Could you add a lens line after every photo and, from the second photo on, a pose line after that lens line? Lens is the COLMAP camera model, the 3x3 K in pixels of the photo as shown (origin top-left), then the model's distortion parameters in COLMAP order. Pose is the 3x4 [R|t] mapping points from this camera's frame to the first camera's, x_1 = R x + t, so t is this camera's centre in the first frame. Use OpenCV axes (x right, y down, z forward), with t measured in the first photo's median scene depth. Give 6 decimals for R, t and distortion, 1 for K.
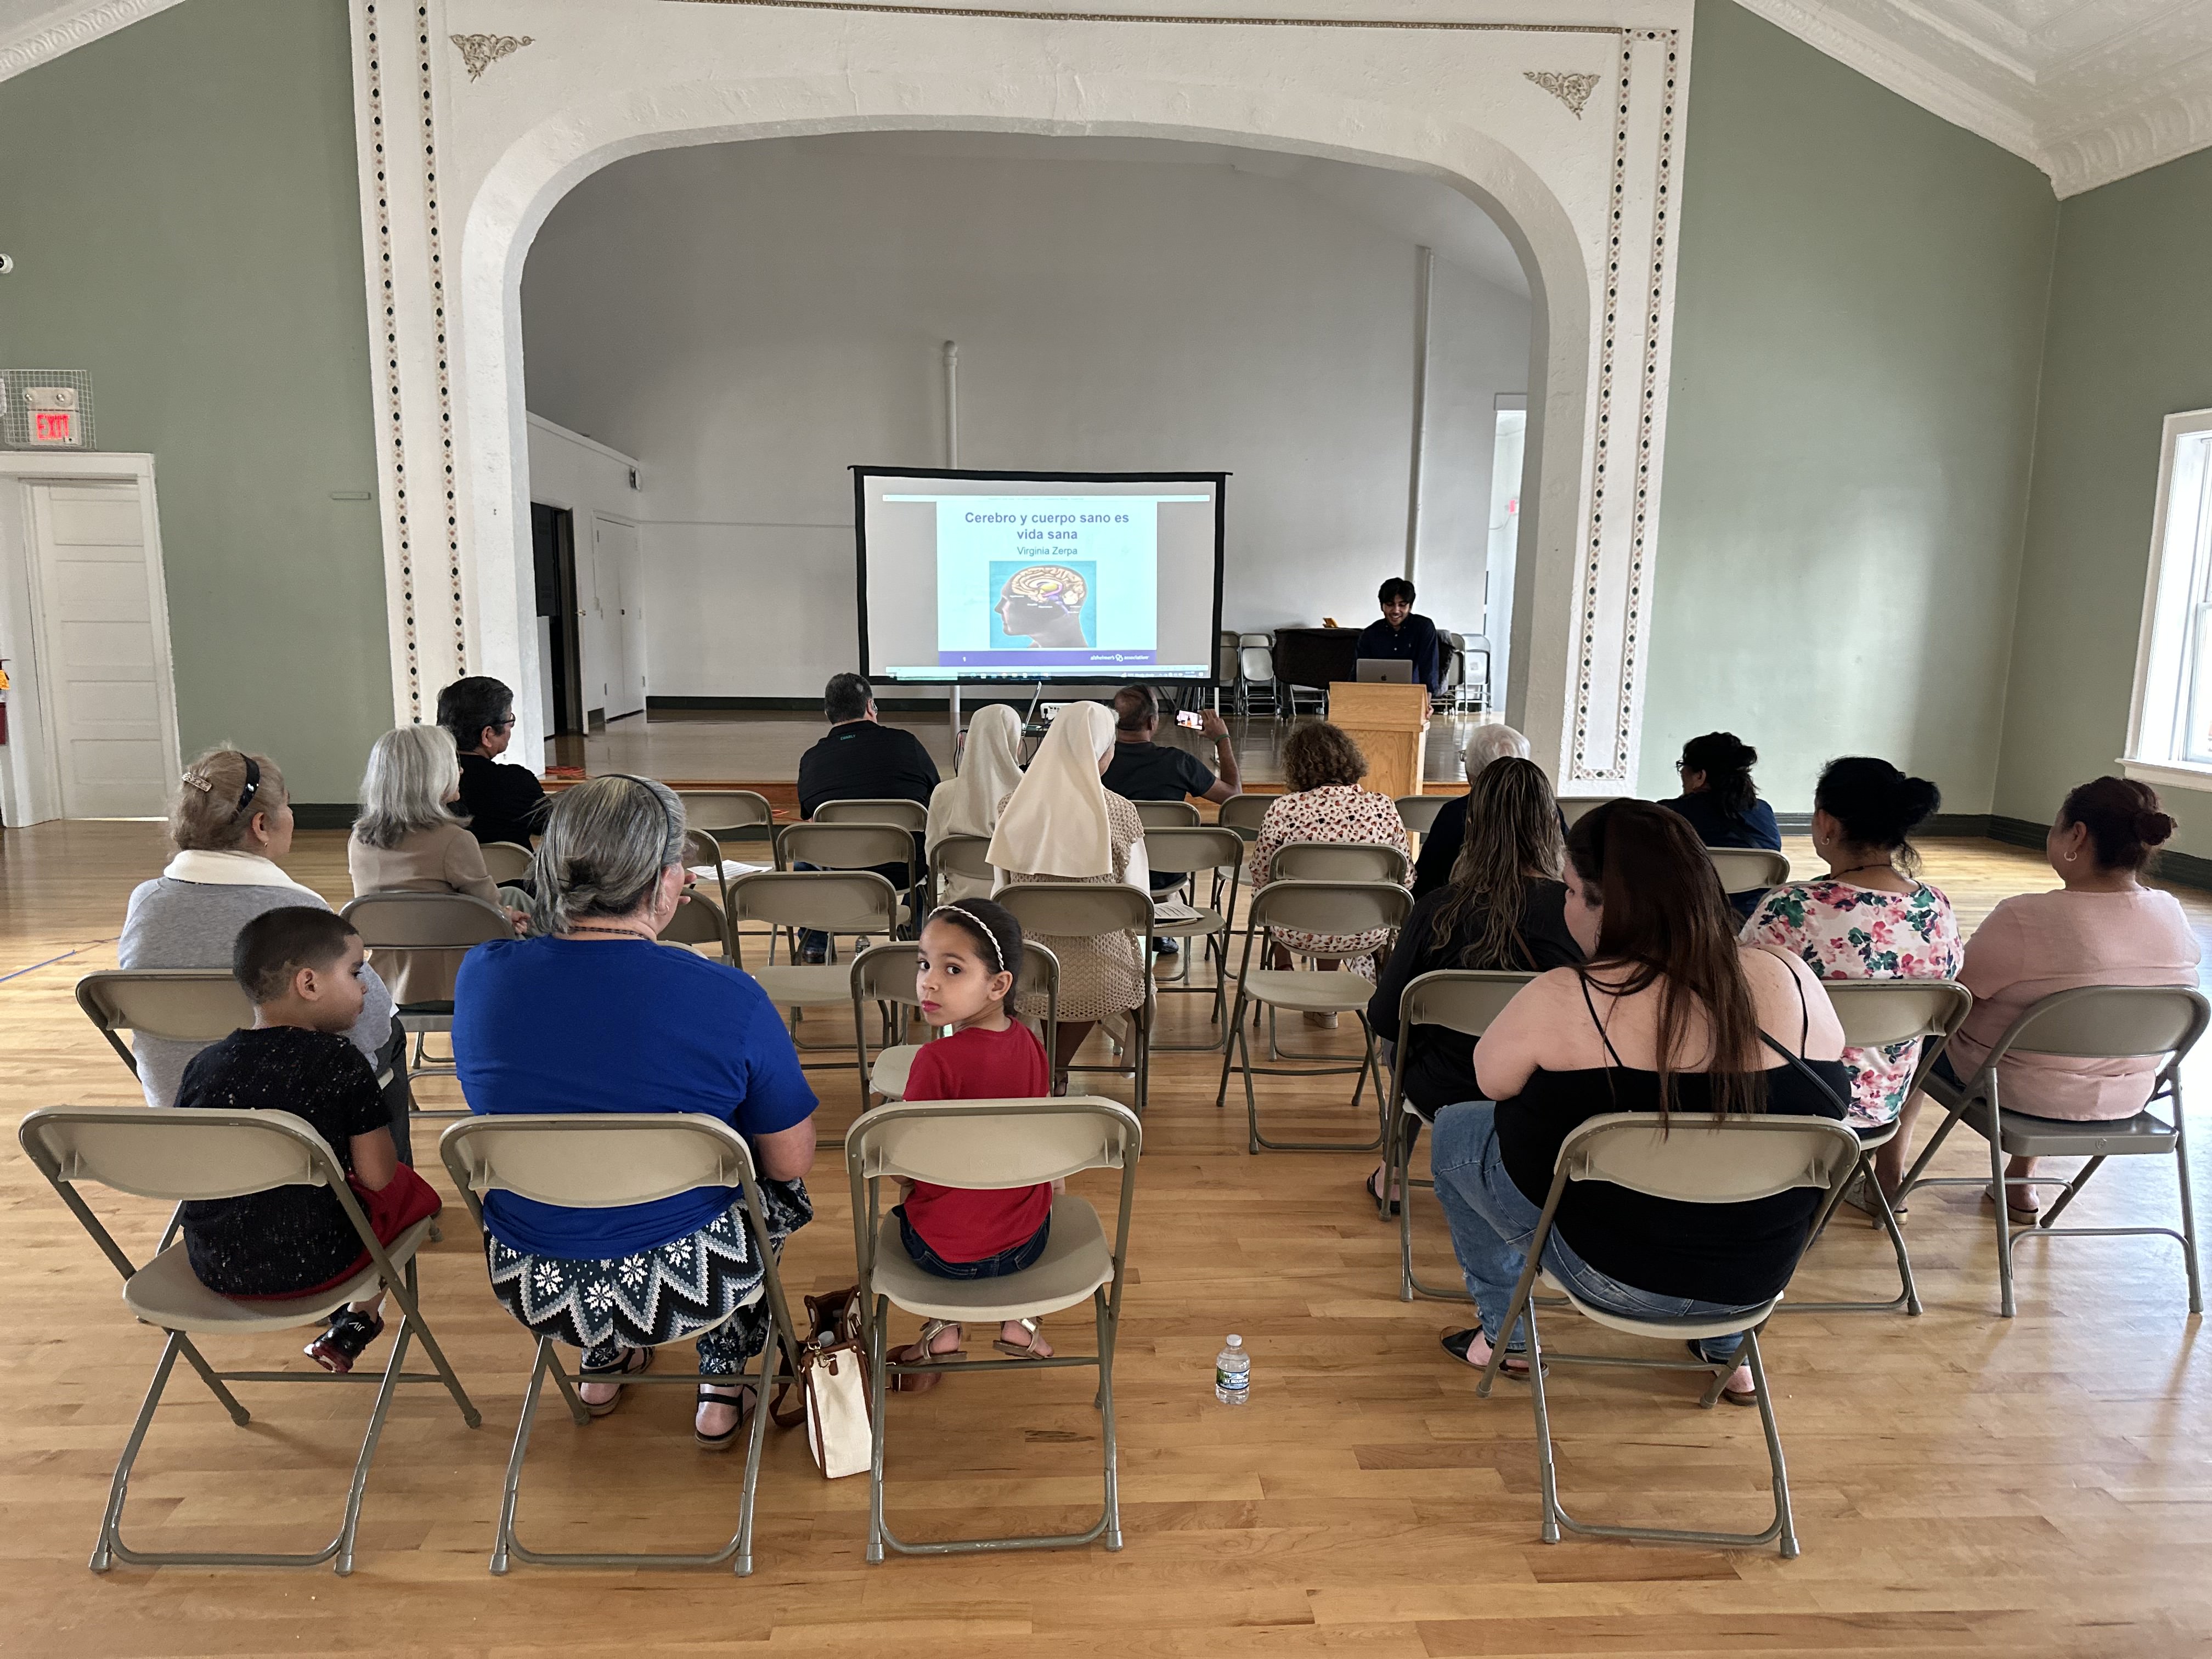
lens RADIAL K [[1554.3, 0, 1101.6], [0, 1554.3, 864.3], [0, 0, 1]] dist [0.069688, -0.085186]
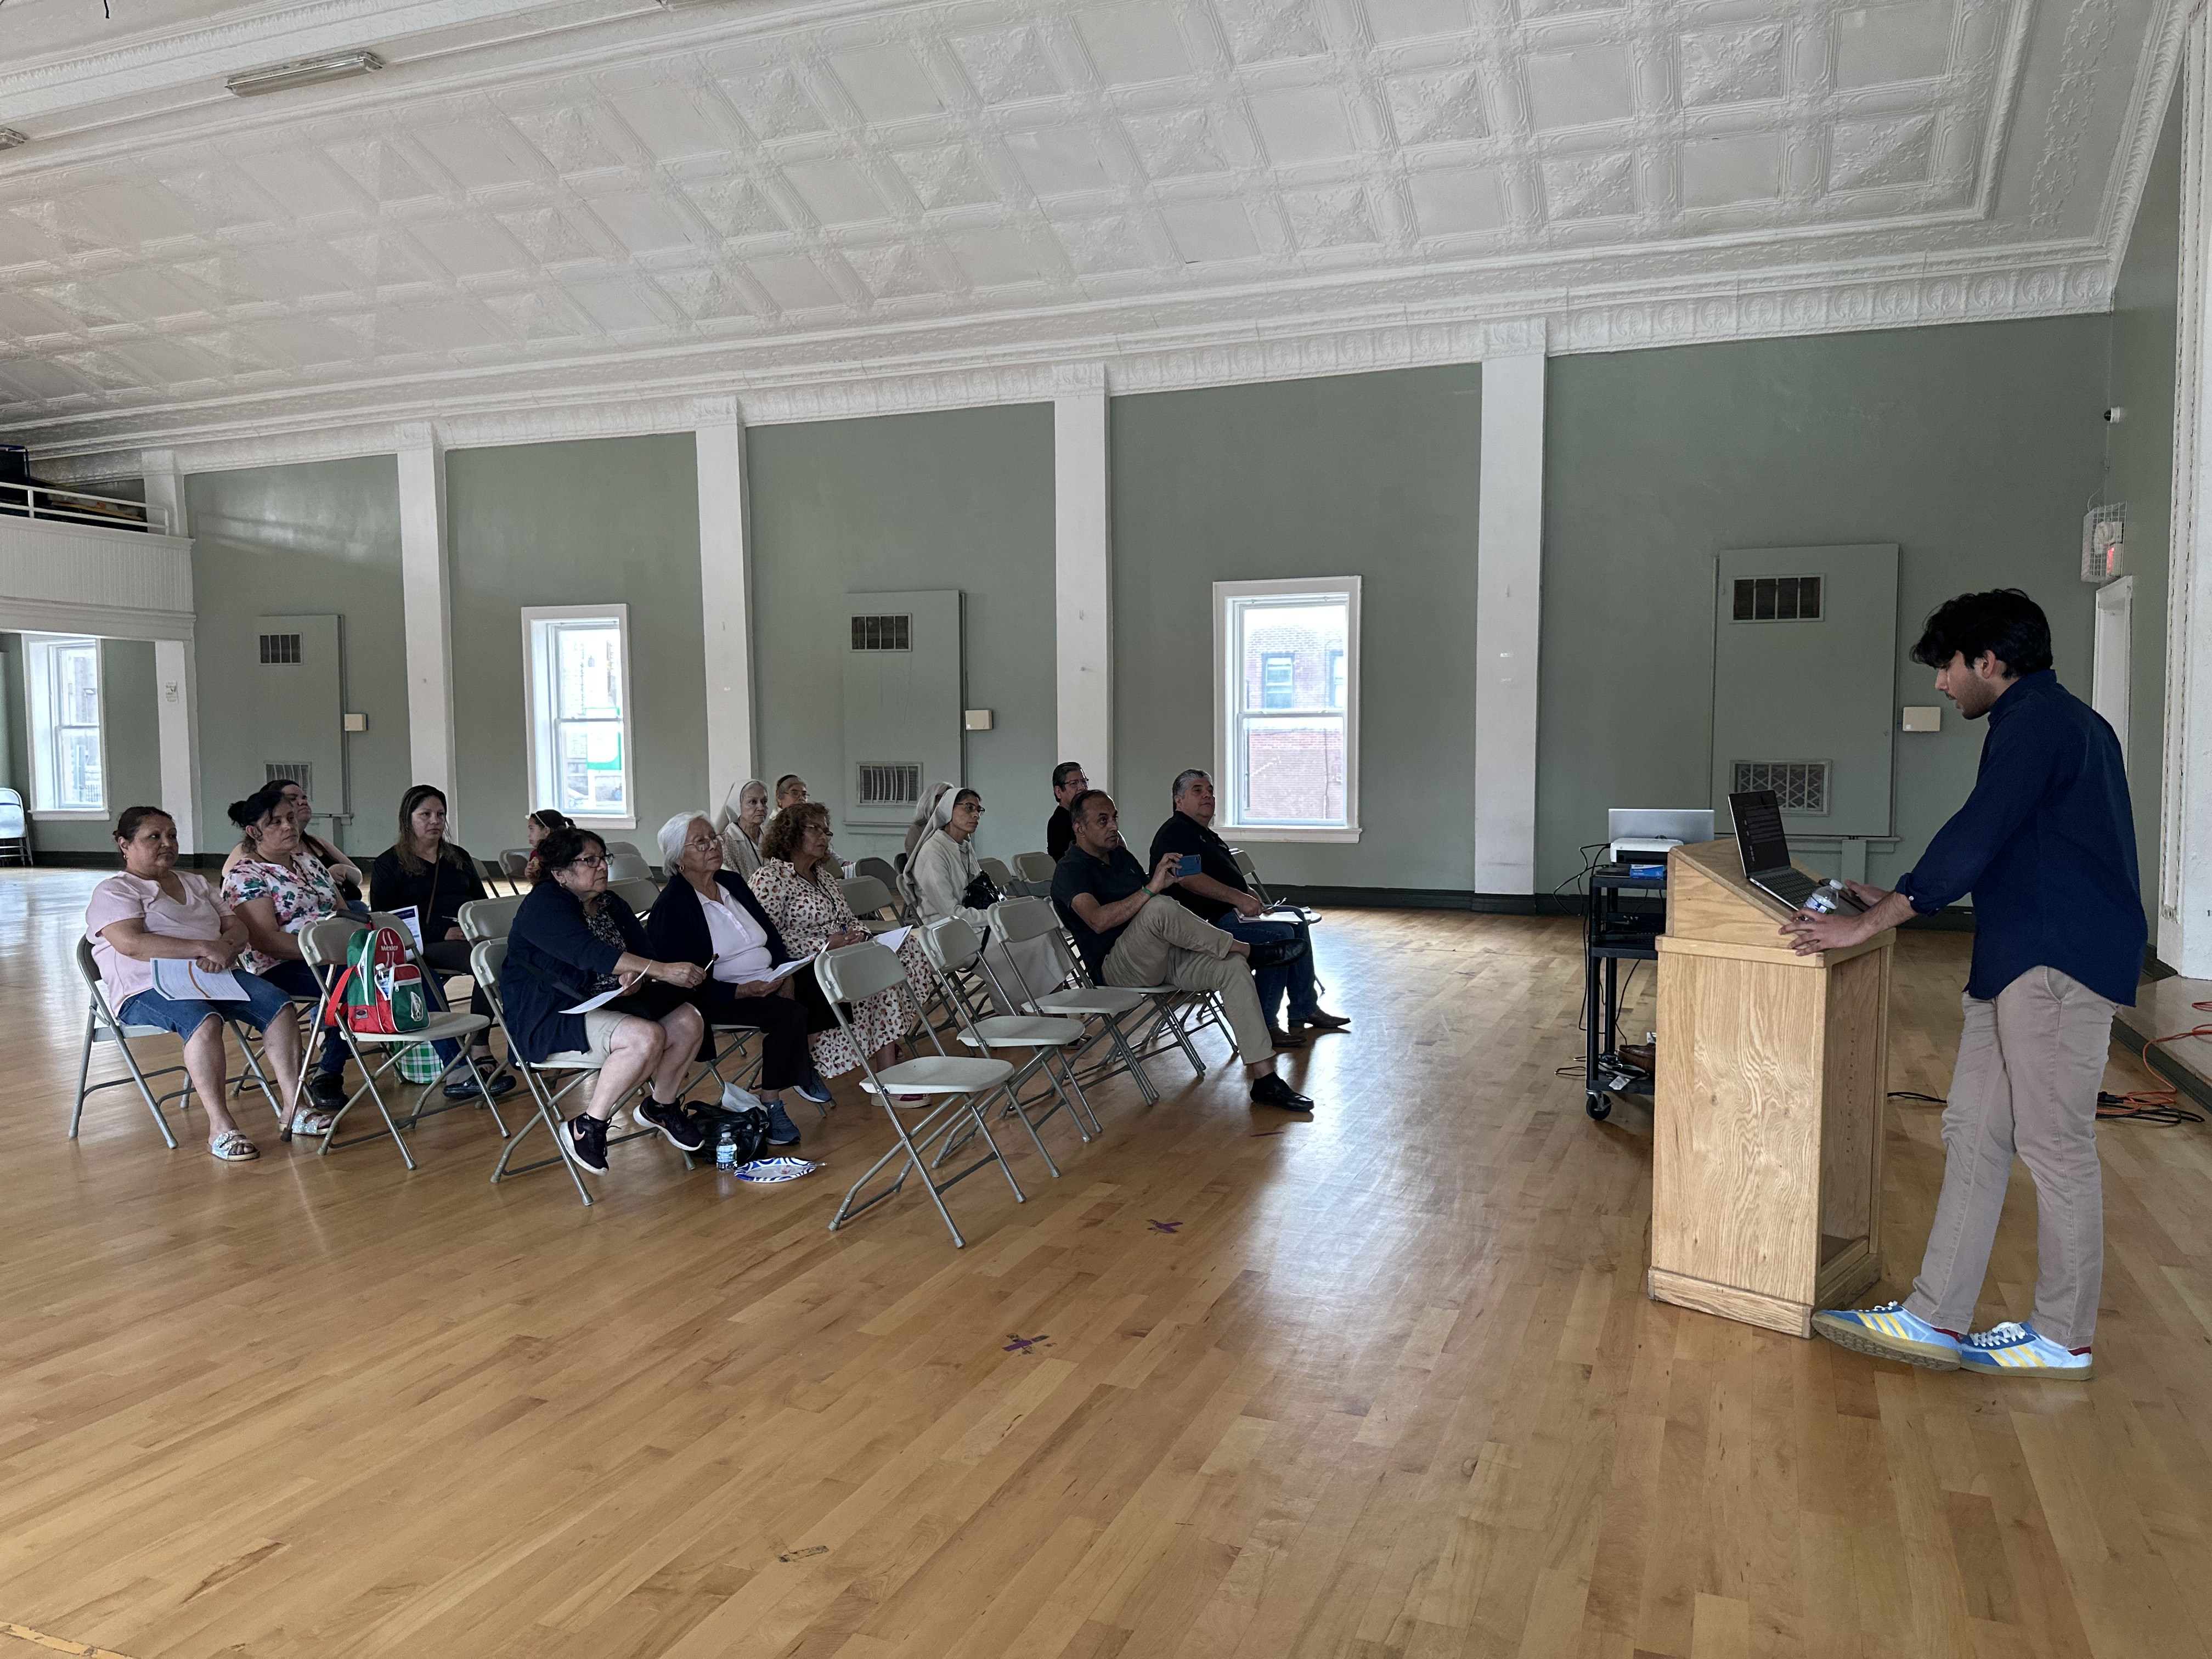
lens RADIAL K [[1538.2, 0, 1116.0], [0, 1538.2, 873.7], [0, 0, 1]] dist [0.088836, -0.137013]
pose [[-0.436682, 0.059765, -0.897628, 0.551972], [-0.151577, 0.978638, 0.138898, -0.117512], [0.886754, 0.196714, -0.418295, 0.877769]]
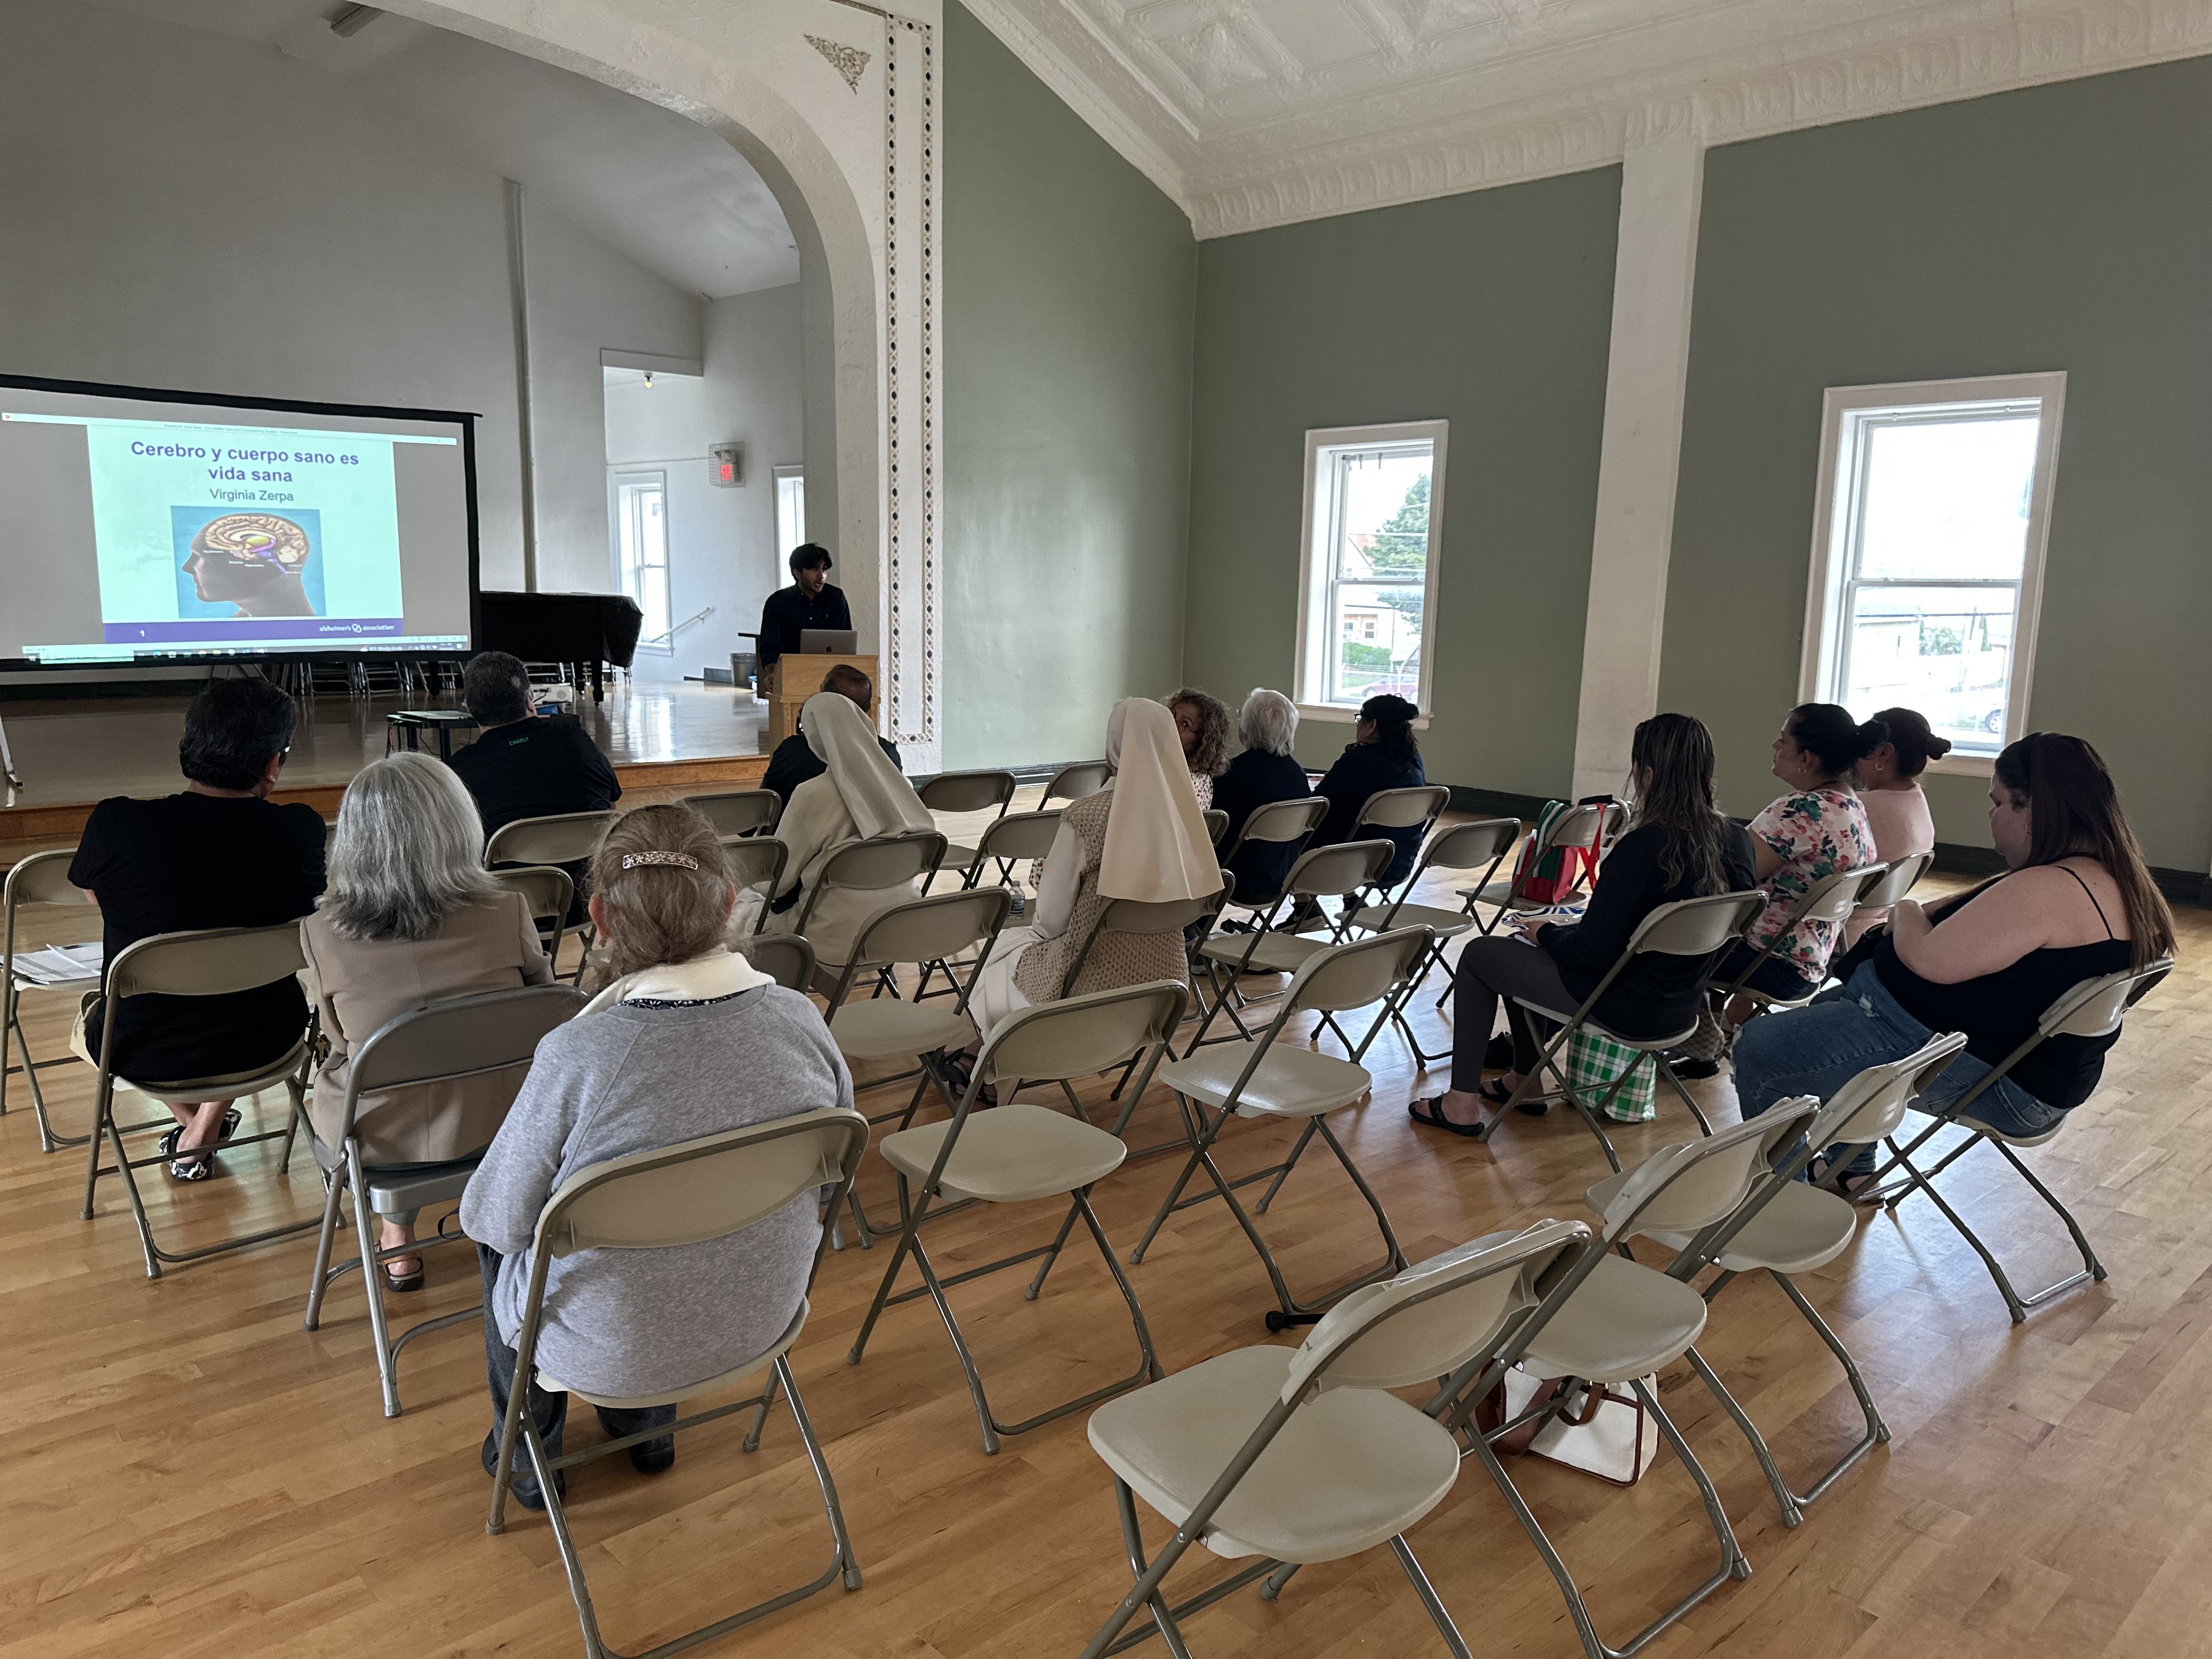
lens RADIAL K [[1569.0, 0, 1121.3], [0, 1569.0, 852.9], [0, 0, 1]] dist [0.038572, -0.047085]
pose [[0.766857, -0.105230, 0.633133, -0.259257], [0.094948, 0.994214, 0.050240, -0.020454], [-0.634757, 0.021588, 0.772411, 0.112750]]
